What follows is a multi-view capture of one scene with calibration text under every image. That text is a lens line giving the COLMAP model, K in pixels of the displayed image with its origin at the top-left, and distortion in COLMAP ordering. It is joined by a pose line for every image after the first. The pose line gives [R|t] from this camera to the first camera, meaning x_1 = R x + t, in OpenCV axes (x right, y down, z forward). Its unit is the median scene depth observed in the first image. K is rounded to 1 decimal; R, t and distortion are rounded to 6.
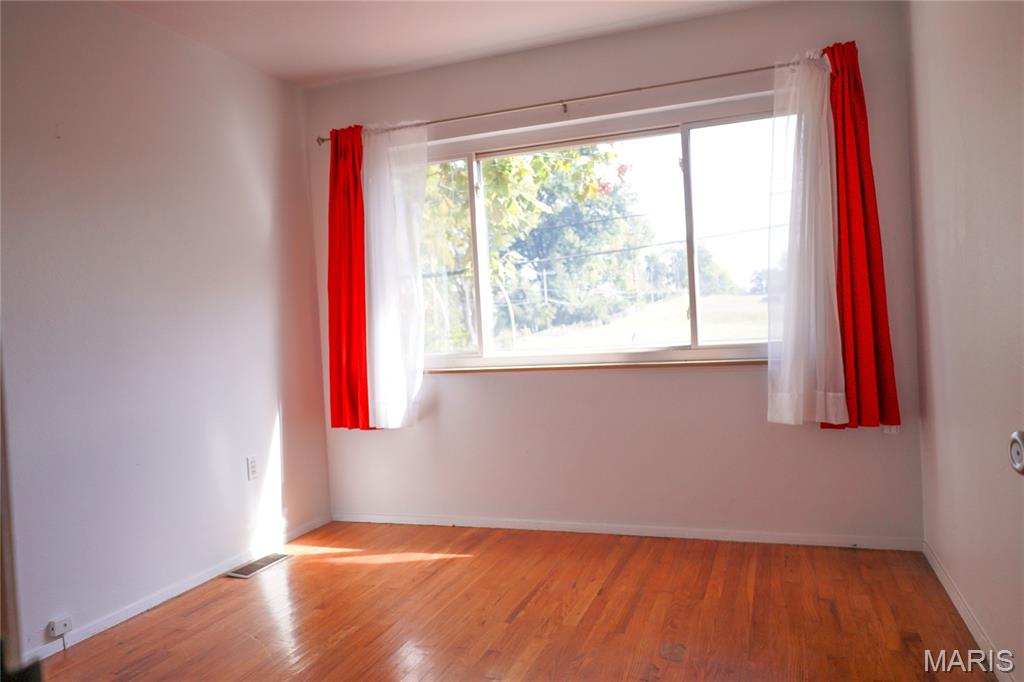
lens RADIAL K [[730.9, 0, 512.0], [0, 730.9, 341.0], [0, 0, 1]] dist [-0.002626, -0.000755]
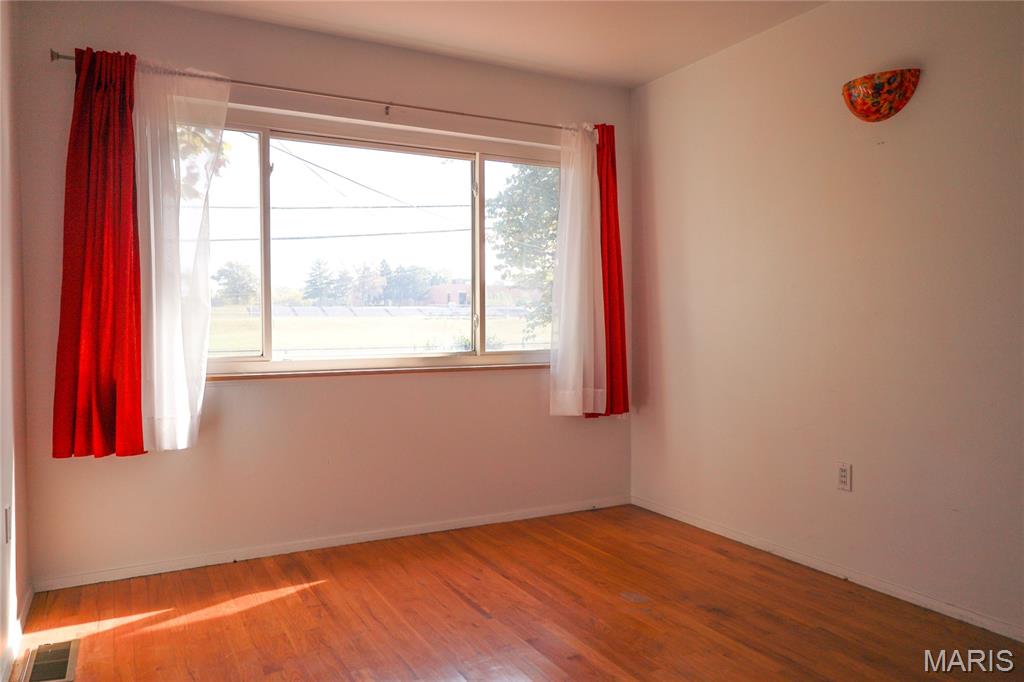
lens RADIAL K [[730.9, 0, 512.0], [0, 730.9, 341.0], [0, 0, 1]] dist [-0.002626, -0.000755]
pose [[0.662680, 0.031030, 0.748260, -0.508018], [-0.014040, 0.999480, -0.029014, 0.019494], [-0.748771, 0.008721, 0.662771, 0.201708]]
